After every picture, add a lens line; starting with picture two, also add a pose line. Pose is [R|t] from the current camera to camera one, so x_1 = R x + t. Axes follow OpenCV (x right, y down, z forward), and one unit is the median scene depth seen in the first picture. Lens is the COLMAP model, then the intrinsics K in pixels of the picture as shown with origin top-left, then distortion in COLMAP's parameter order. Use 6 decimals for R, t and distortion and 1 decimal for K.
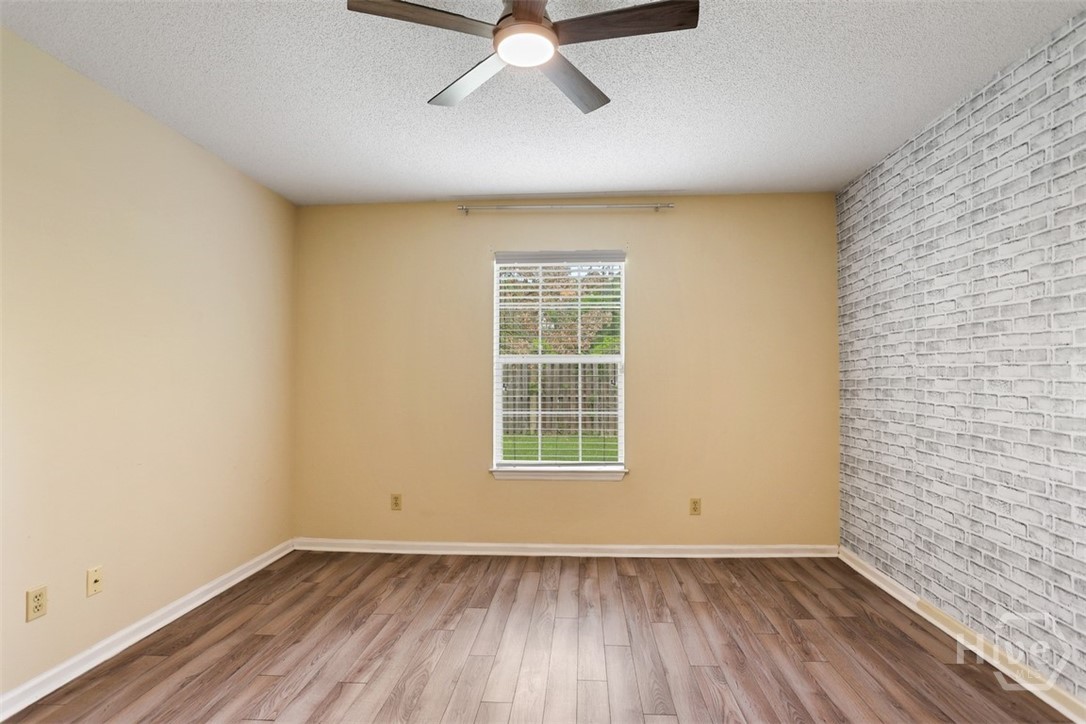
lens RADIAL K [[556.2, 0, 563.1], [0, 556.2, 376.8], [0, 0, 1]] dist [-0.072955, 0.047366]
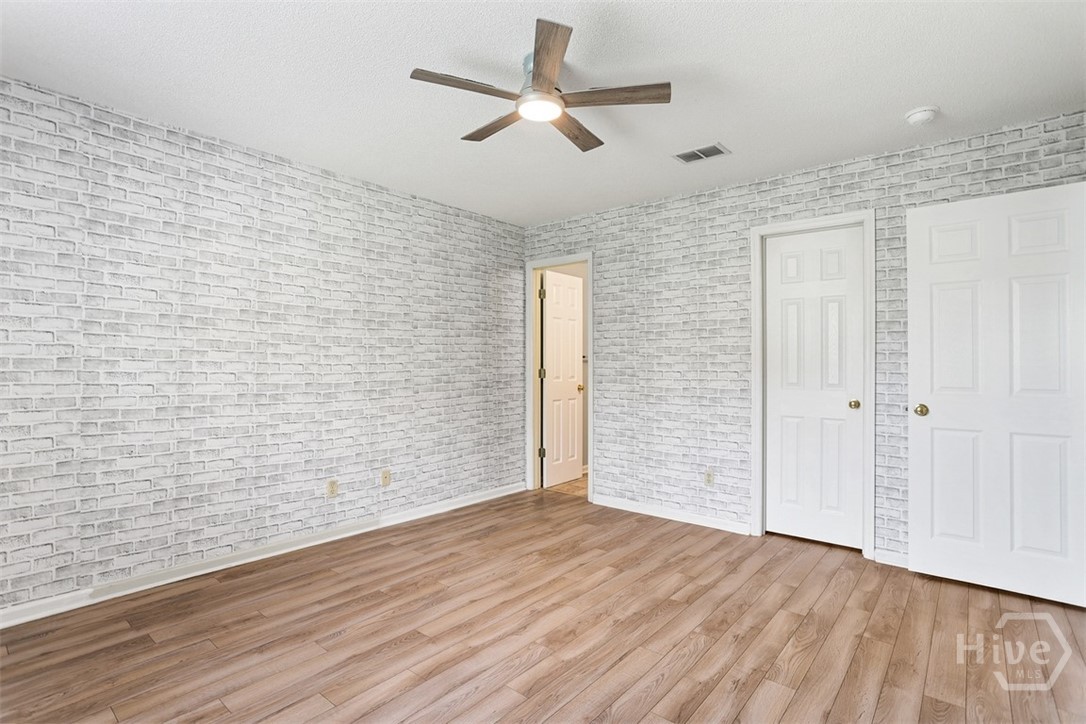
lens RADIAL K [[544.7, 0, 529.0], [0, 544.7, 365.4], [0, 0, 1]] dist [-0.069745, 0.042381]
pose [[-0.785946, -0.000382, 0.618294, -0.476135], [-0.005185, 0.999969, -0.005973, 0.014383], [-0.618273, -0.007900, -0.785924, 1.135193]]
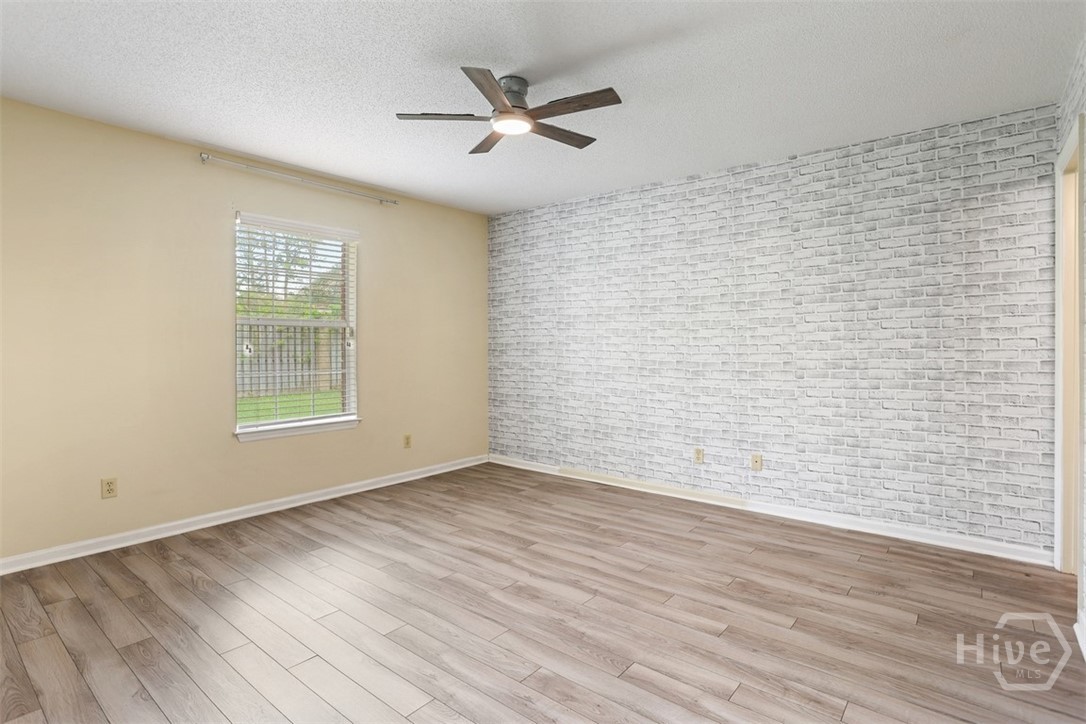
lens RADIAL K [[531.0, 0, 546.4], [0, 531.0, 357.3], [0, 0, 1]] dist [-0.069282, 0.040611]
pose [[0.591516, -0.015223, 0.806149, -0.675831], [-0.009072, 0.999633, 0.025533, 0.006726], [-0.806242, -0.022417, 0.591161, 0.021820]]
